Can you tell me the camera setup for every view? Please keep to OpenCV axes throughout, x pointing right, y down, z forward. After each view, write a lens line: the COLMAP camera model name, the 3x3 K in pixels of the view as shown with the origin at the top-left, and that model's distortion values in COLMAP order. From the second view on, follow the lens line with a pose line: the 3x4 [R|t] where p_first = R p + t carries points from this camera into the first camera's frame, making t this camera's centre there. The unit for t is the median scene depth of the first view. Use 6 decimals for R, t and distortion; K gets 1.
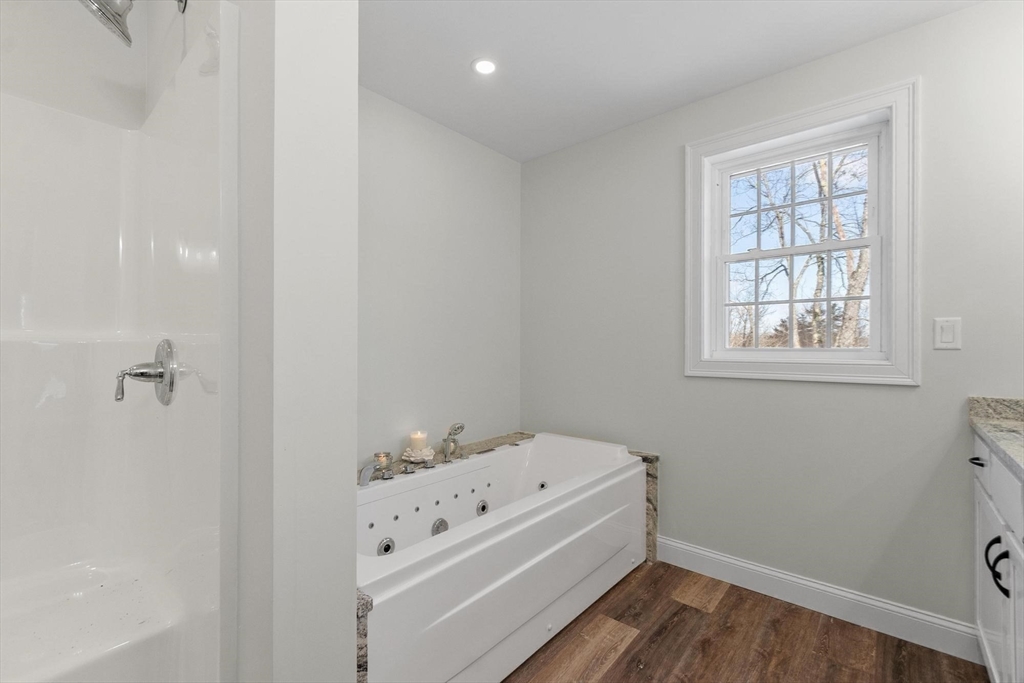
lens RADIAL K [[445.0, 0, 510.1], [0, 445.0, 346.6], [0, 0, 1]] dist [0.000429, 0.000445]
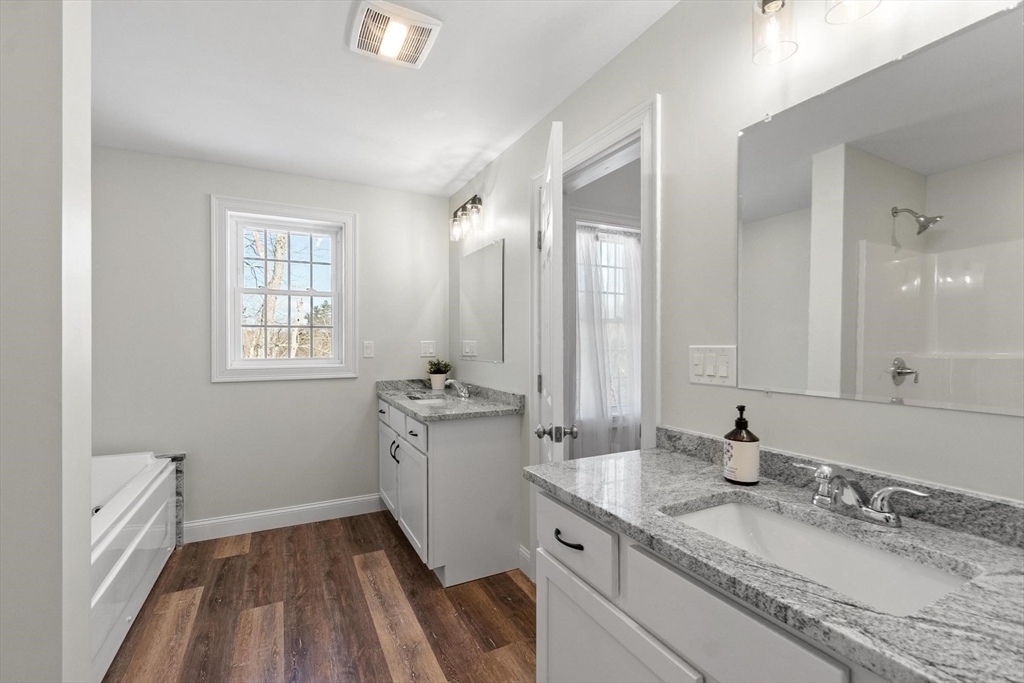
lens RADIAL K [[460.5, 0, 512.0], [0, 460.5, 338.3], [0, 0, 1]] dist [0.001811, 0.000279]
pose [[0.375034, 0.001243, 0.927010, -0.567182], [0.001211, 0.999998, -0.001830, -0.064140], [-0.927010, 0.001809, 0.375032, -0.296013]]
